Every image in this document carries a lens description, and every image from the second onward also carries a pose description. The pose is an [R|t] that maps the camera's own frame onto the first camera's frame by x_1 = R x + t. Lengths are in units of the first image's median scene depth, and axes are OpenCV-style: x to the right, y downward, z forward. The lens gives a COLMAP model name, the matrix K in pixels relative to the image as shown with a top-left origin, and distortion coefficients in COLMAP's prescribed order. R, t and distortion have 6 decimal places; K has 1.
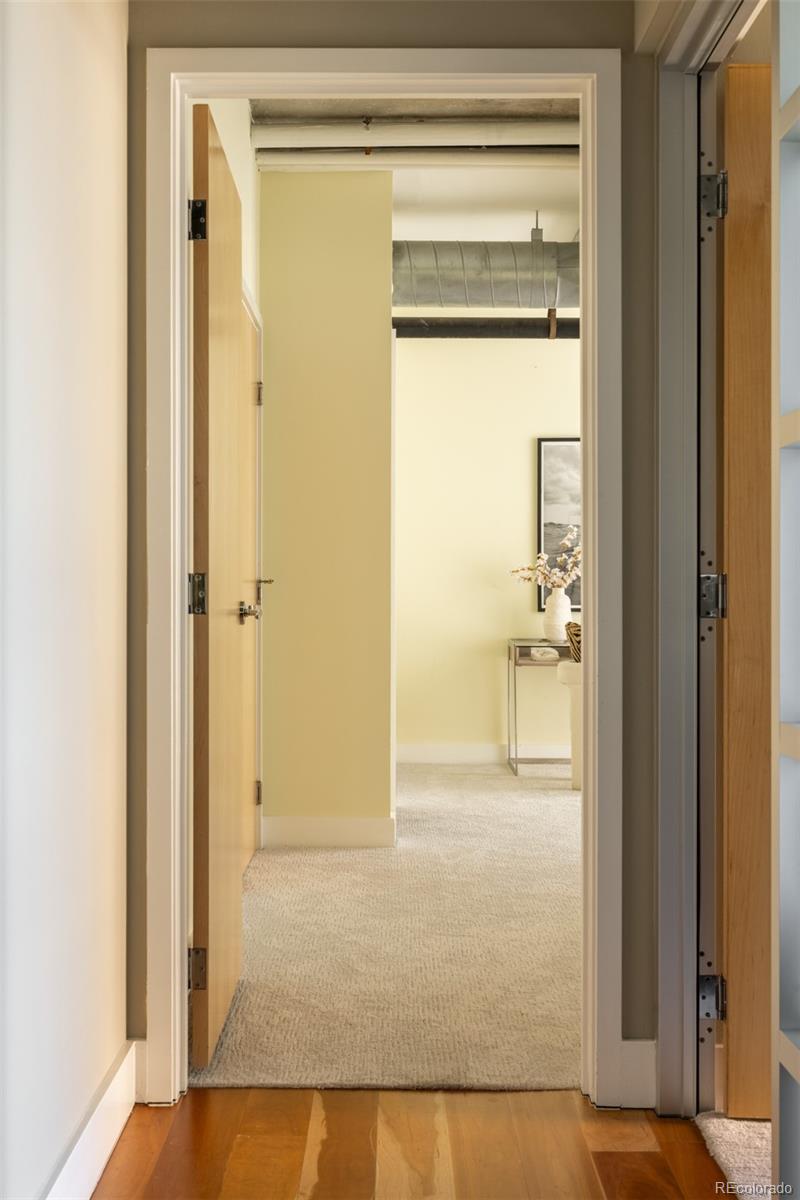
lens RADIAL K [[1551.4, 0, 400.0], [0, 1551.4, 600.0], [0, 0, 1]] dist [0.000748, 0.000671]
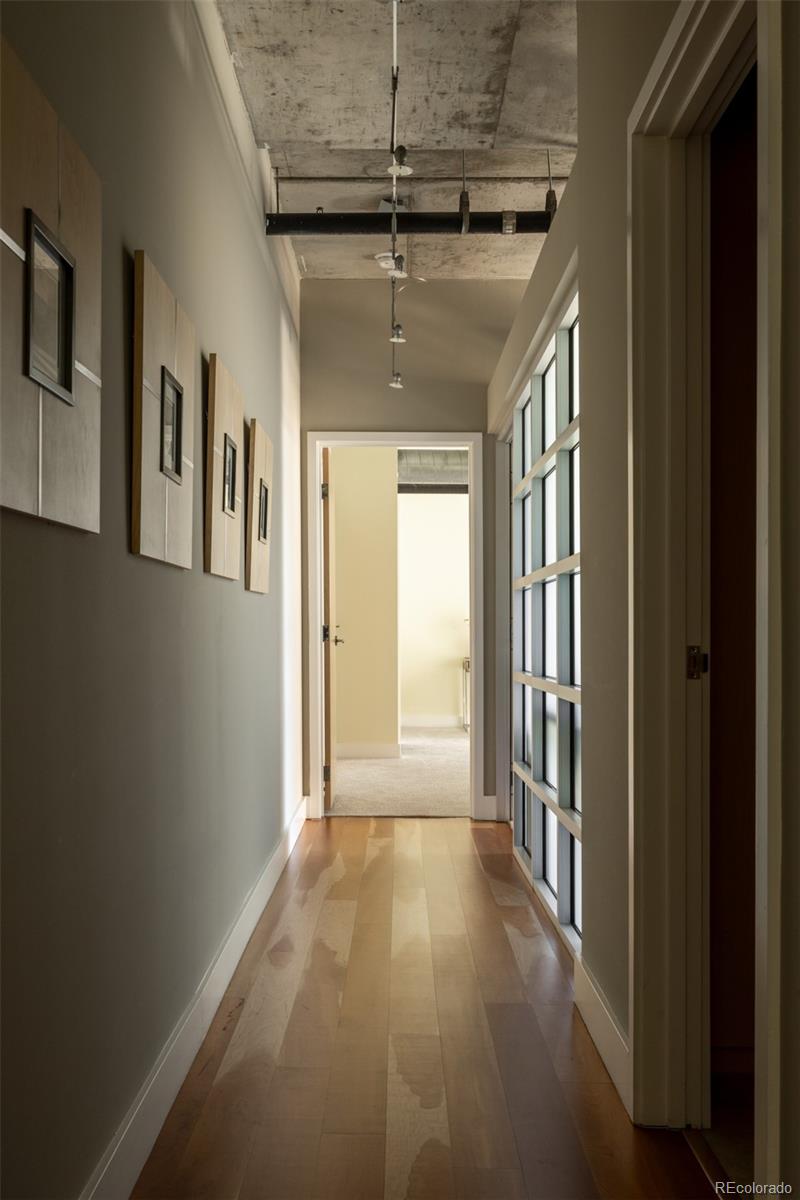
lens RADIAL K [[1869.9, 0, 400.0], [0, 1869.9, 600.0], [0, 0, 1]] dist [0.004853, 0.000403]
pose [[0.999992, -0.003715, -0.001551, 0.001853], [0.003683, 0.999793, -0.020012, 0.003888], [0.001625, 0.020007, 0.999799, -2.233829]]
